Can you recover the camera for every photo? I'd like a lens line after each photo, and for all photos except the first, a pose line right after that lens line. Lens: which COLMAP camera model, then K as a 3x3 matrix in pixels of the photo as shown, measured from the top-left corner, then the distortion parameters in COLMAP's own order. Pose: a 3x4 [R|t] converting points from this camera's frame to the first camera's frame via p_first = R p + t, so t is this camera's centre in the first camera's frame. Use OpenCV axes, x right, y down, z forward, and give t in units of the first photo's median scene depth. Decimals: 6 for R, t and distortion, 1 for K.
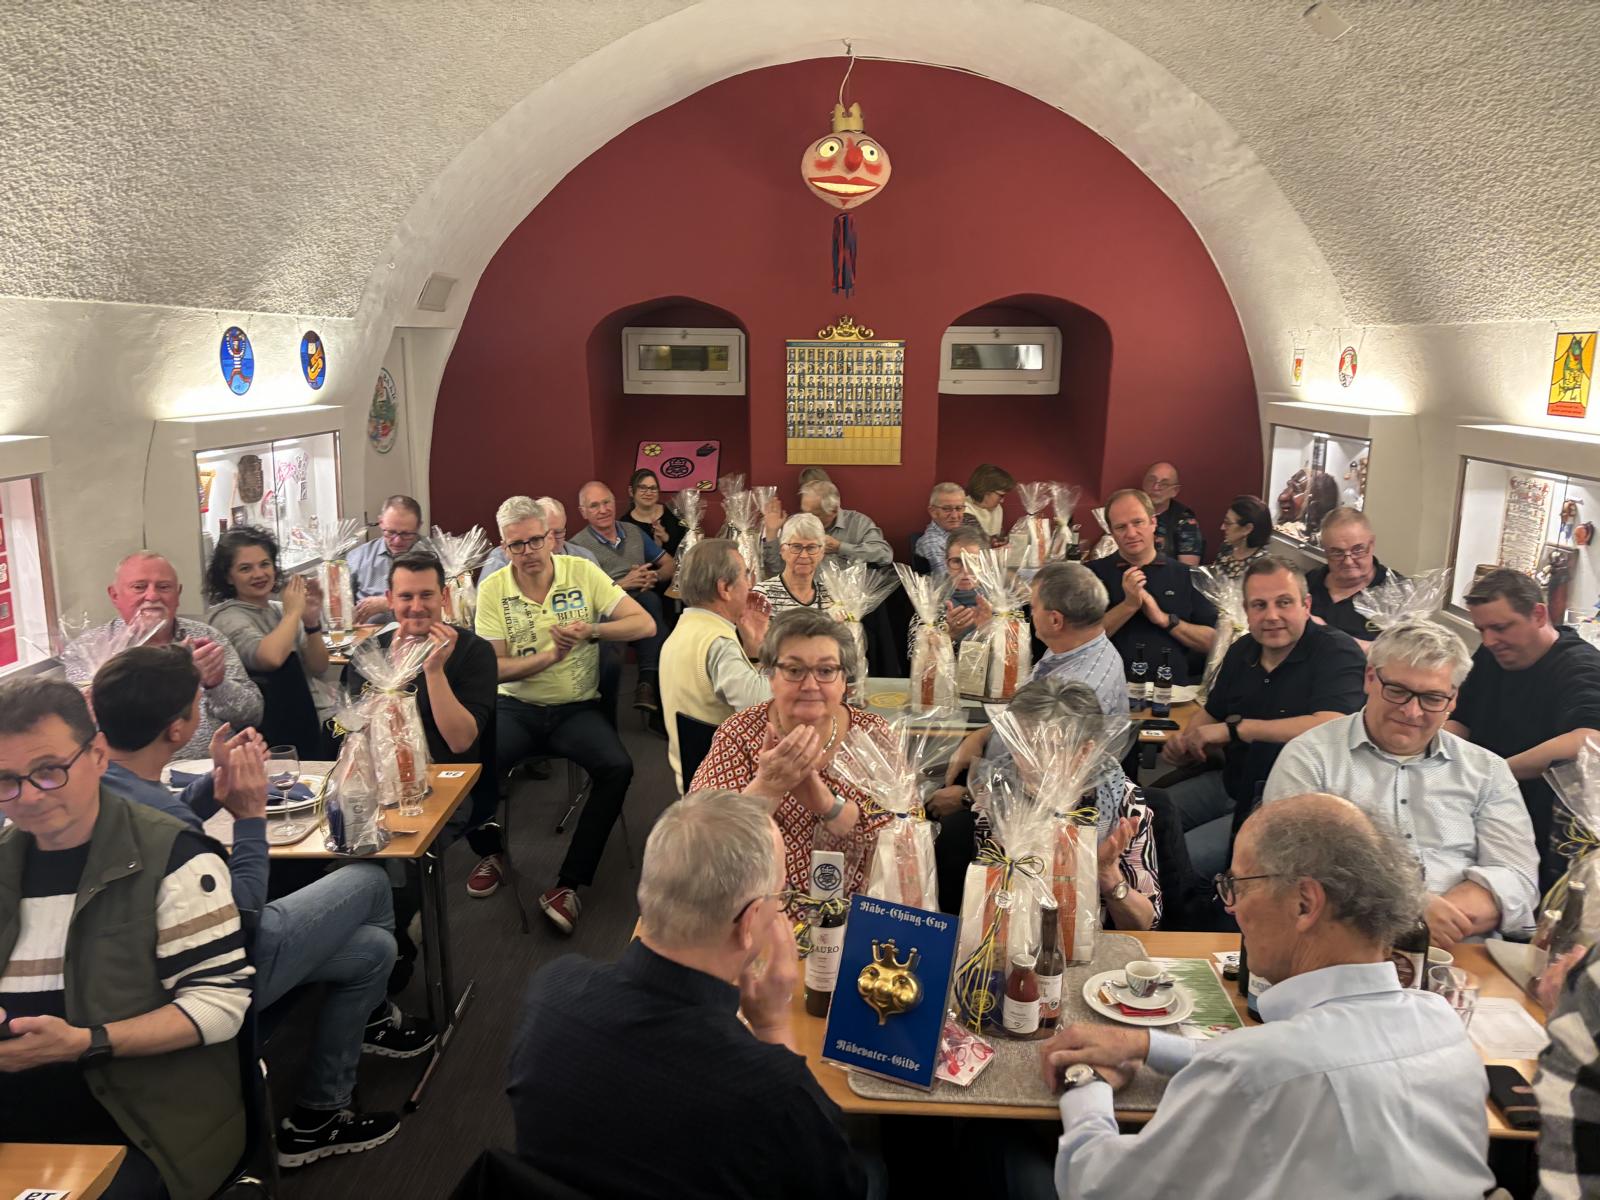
lens RADIAL K [[1199.5, 0, 791.9], [0, 1199.5, 593.6], [0, 0, 1]] dist [0.042605, -0.006599]
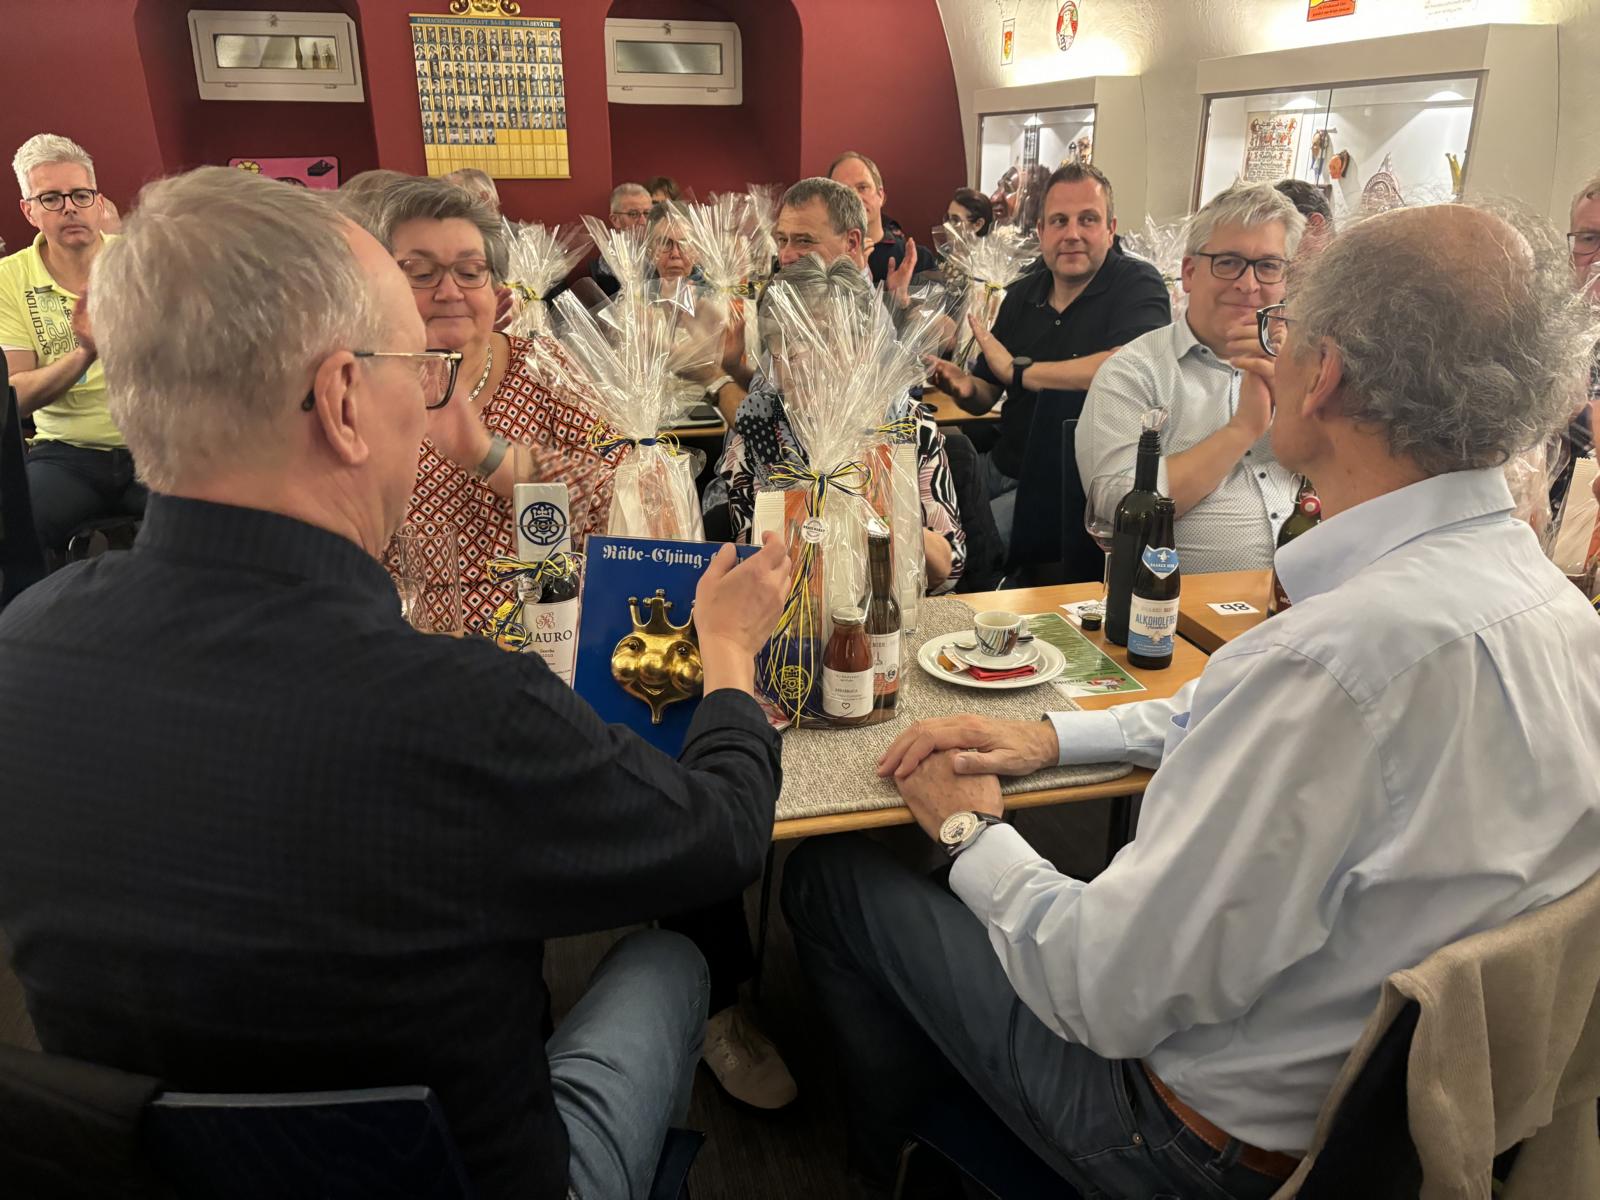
lens RADIAL K [[1199.5, 0, 791.9], [0, 1199.5, 593.6], [0, 0, 1]] dist [0.042605, -0.006599]
pose [[0.962269, -0.100572, 0.252832, -0.004269], [0.062724, 0.986148, 0.153550, 0.096059], [-0.264773, -0.131898, 0.955248, 0.188217]]
